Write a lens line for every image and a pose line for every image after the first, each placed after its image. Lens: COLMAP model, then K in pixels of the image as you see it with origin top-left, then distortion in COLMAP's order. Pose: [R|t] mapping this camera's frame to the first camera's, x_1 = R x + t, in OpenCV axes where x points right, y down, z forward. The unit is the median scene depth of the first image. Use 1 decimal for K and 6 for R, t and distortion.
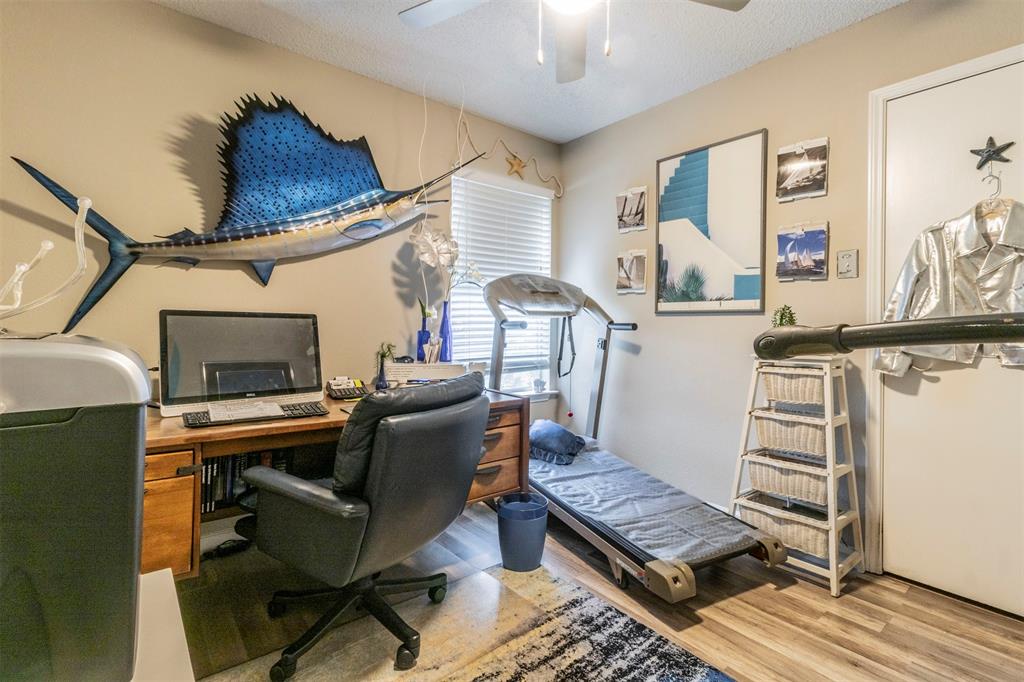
lens RADIAL K [[478.2, 0, 515.9], [0, 478.2, 328.1], [0, 0, 1]] dist [0.006728, 0.000447]
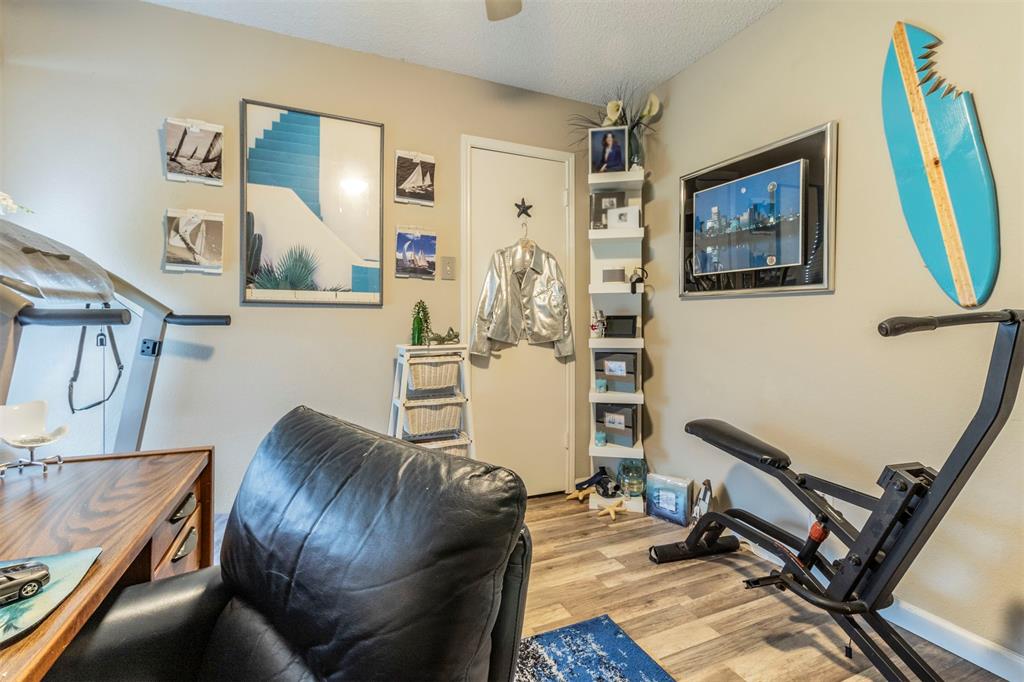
lens RADIAL K [[478.2, 0, 515.9], [0, 478.2, 328.1], [0, 0, 1]] dist [0.006728, 0.000447]
pose [[0.253461, -0.016109, 0.967211, -0.336822], [0.006040, 0.999868, 0.015070, 0.000467], [-0.967327, 0.002022, 0.253525, 0.403168]]
